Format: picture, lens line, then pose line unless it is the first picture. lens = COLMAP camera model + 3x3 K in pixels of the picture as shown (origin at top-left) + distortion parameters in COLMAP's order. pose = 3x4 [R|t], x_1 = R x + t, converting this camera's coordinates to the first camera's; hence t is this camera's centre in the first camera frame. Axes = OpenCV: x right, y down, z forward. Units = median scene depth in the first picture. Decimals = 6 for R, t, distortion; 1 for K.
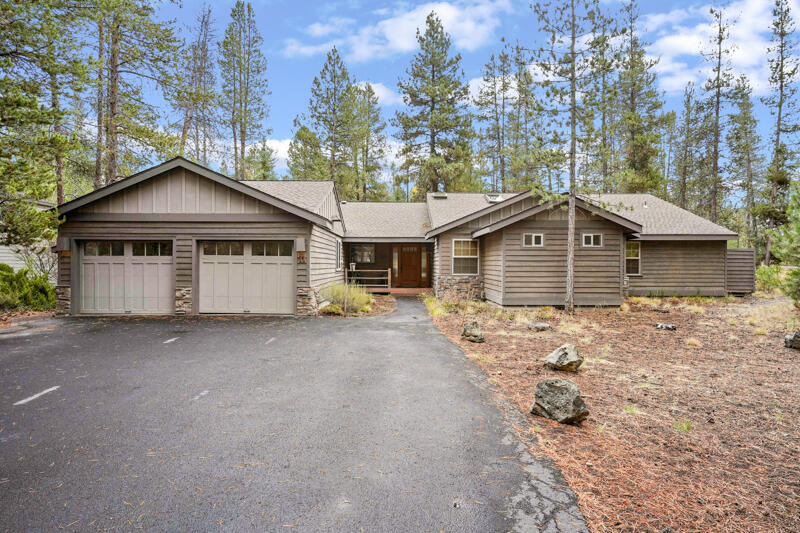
lens RADIAL K [[452.6, 0, 401.7], [0, 452.6, 261.7], [0, 0, 1]] dist [0.009125, 0.002039]
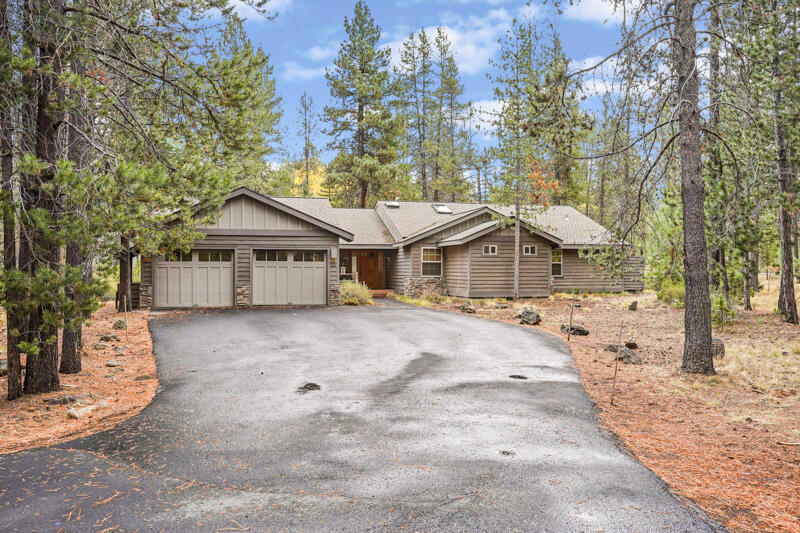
lens RADIAL K [[641.5, 0, 399.2], [0, 641.5, 268.6], [0, 0, 1]] dist [0.003277, -0.000784]
pose [[0.973939, -0.001828, 0.226801, -0.416480], [0.001394, 0.999997, 0.002074, 0.004270], [-0.226804, -0.001704, 0.973939, -0.824438]]
